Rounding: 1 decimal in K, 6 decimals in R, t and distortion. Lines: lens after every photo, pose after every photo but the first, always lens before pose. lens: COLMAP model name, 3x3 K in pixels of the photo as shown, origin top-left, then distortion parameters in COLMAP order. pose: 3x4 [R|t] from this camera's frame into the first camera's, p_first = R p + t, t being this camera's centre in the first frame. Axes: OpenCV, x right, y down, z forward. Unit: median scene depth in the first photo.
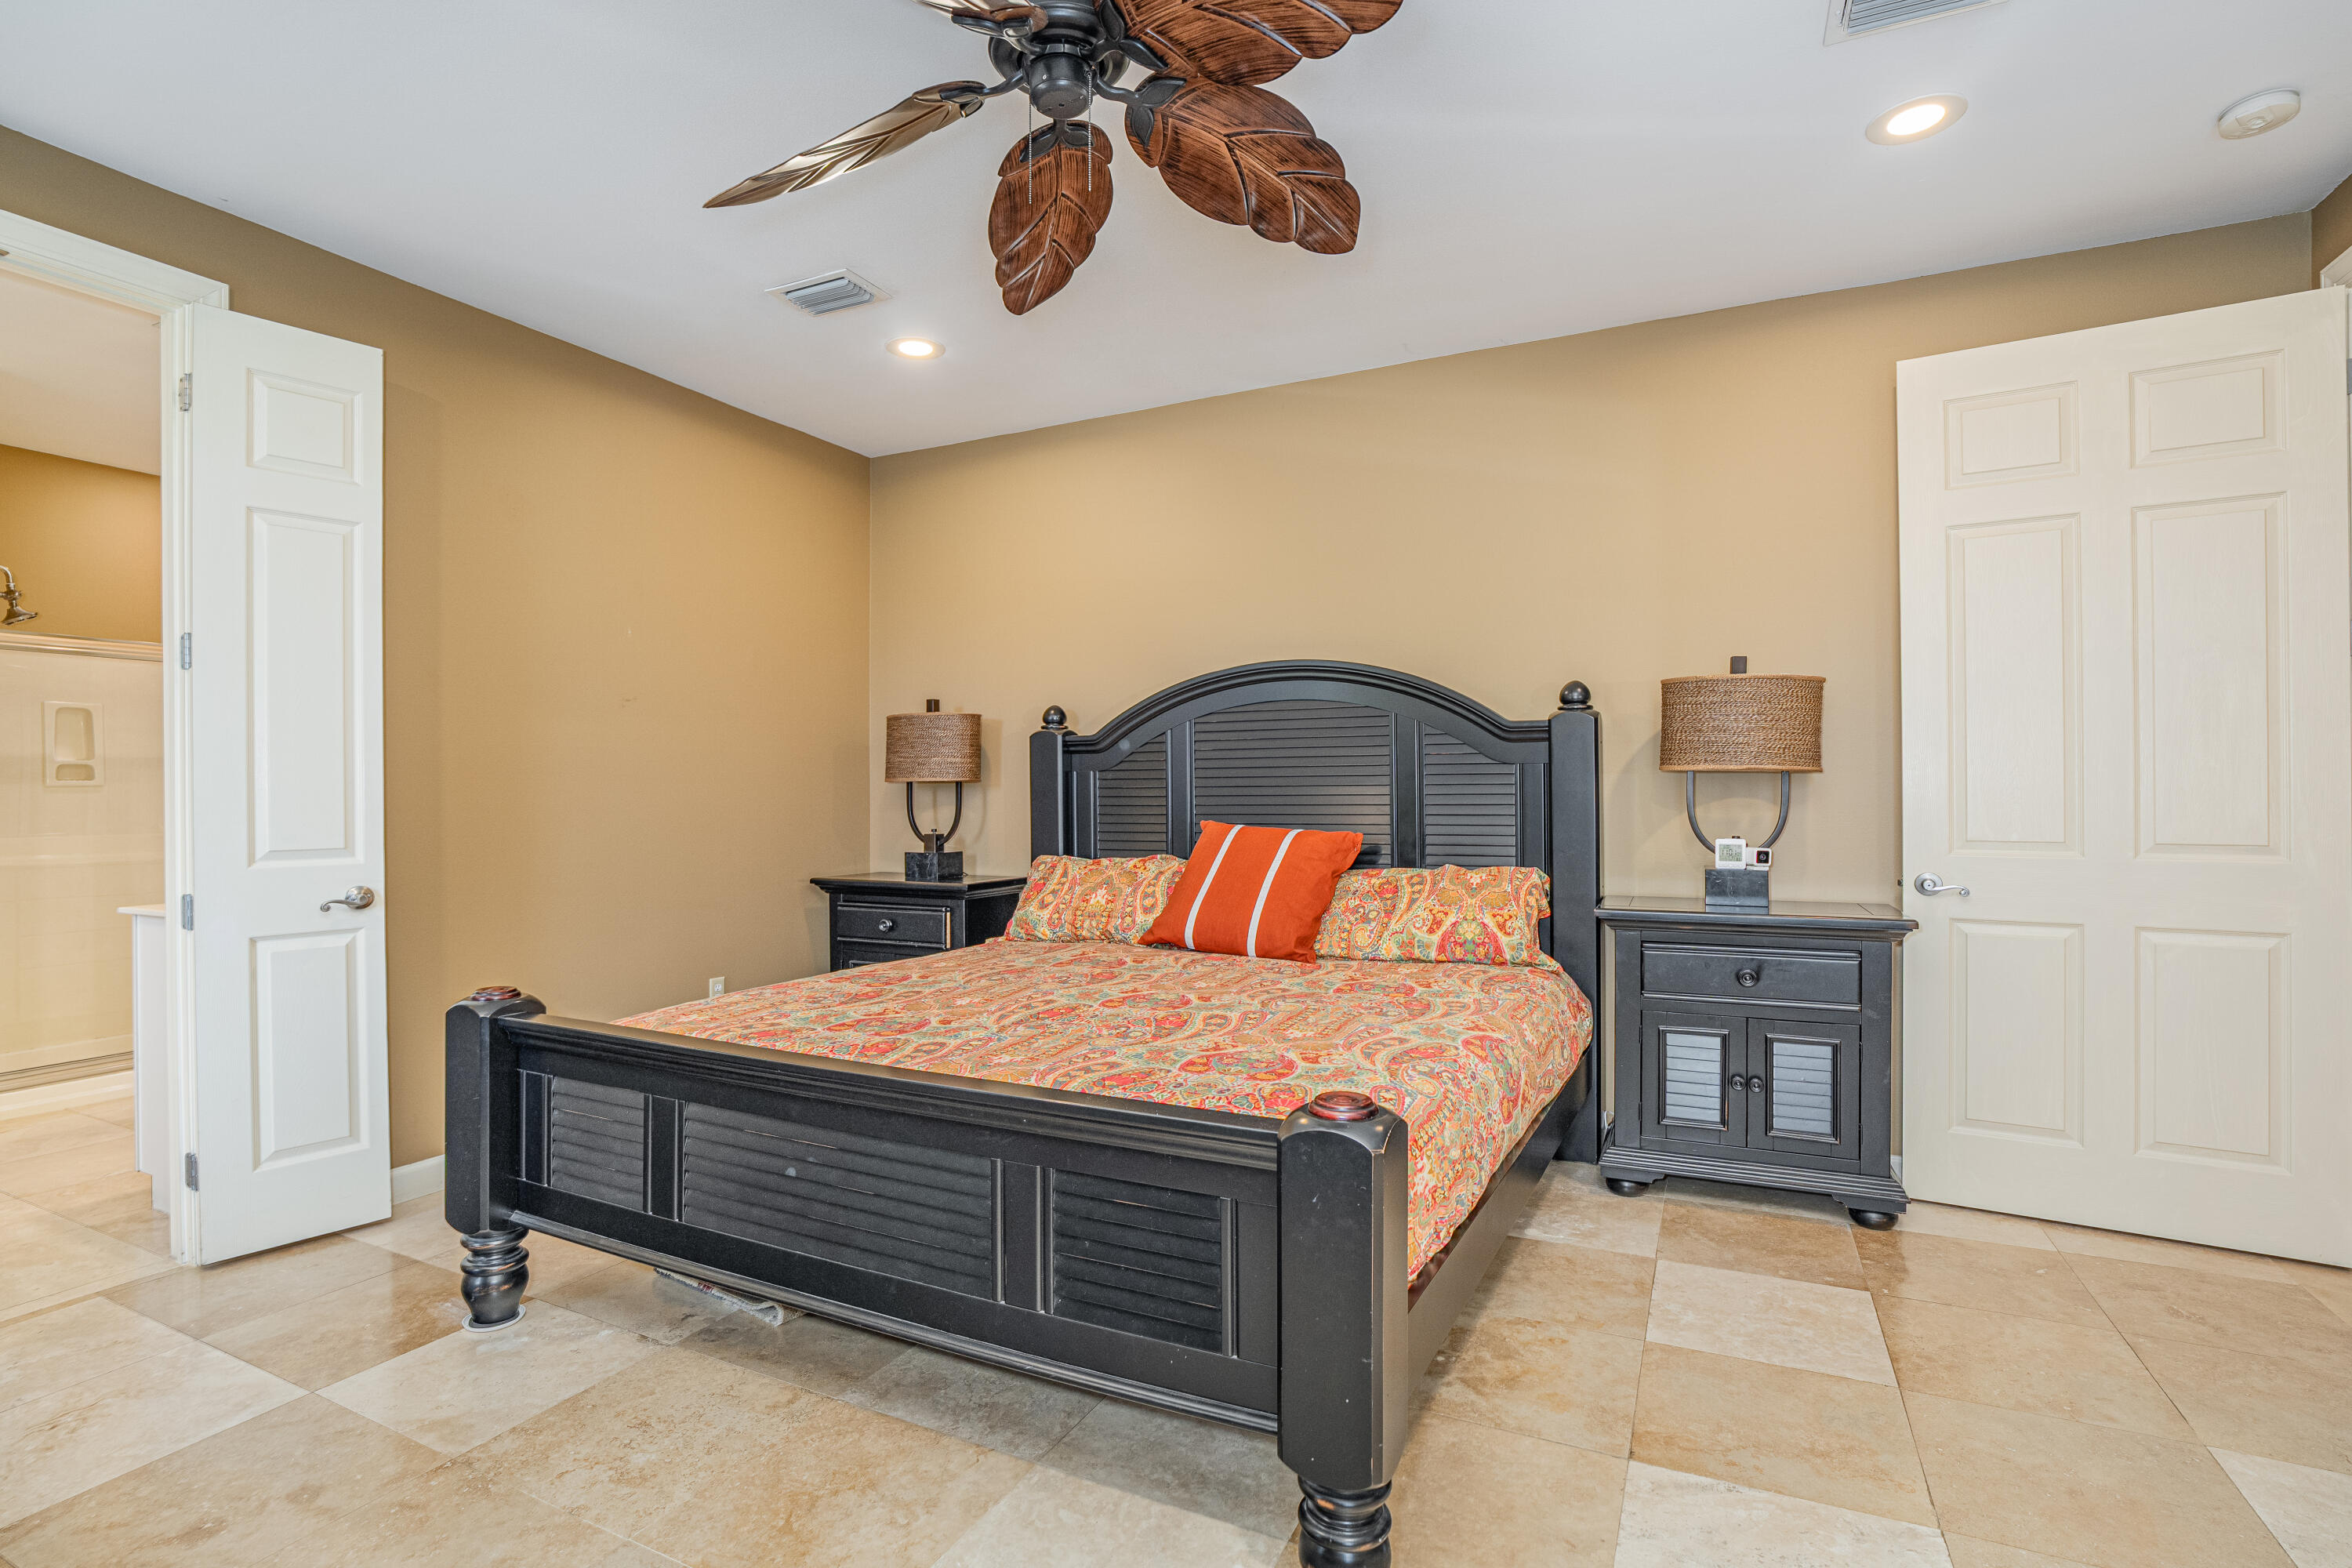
lens RADIAL K [[1076.6, 0, 1175.5], [0, 1076.6, 791.4], [0, 0, 1]] dist [-0.042725, 0.011725]
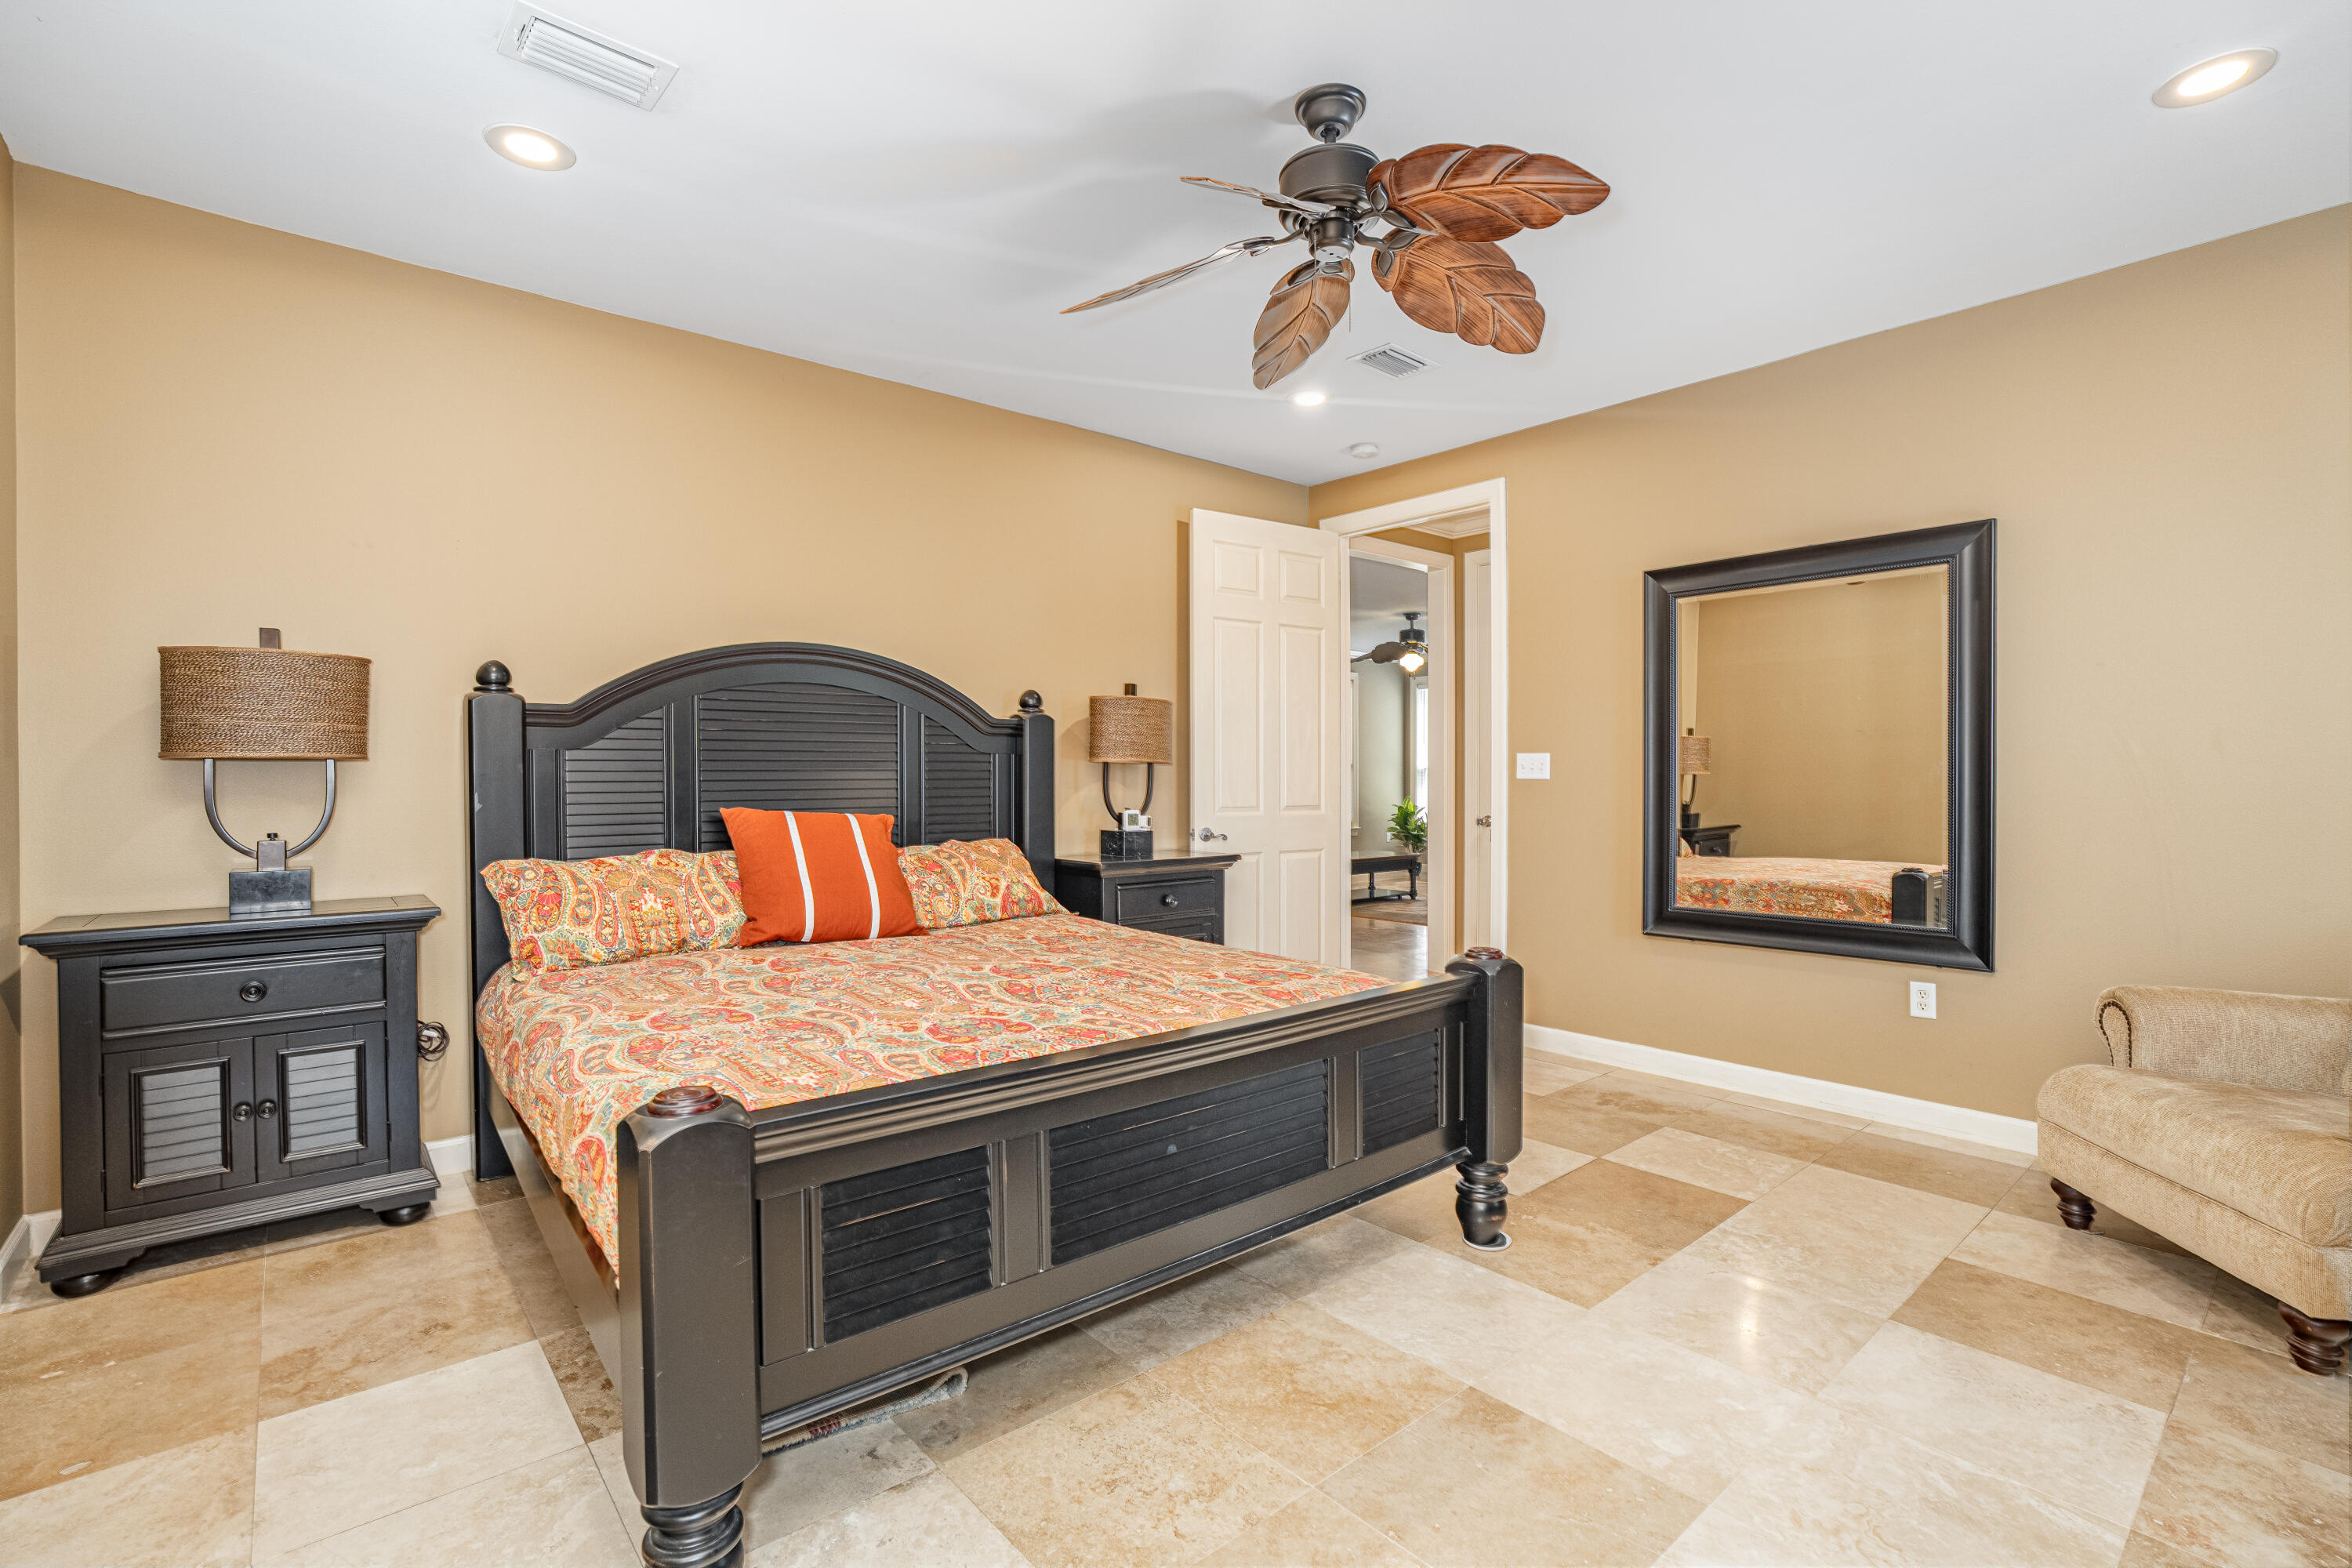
lens RADIAL K [[1076.6, 0, 1161.3], [0, 1076.6, 787.5], [0, 0, 1]] dist [-0.042725, 0.011725]
pose [[0.403674, -0.004145, 0.914893, -0.749407], [-0.000184, 0.999989, 0.004611, 0.006873], [-0.914903, -0.002030, 0.403669, 0.348089]]
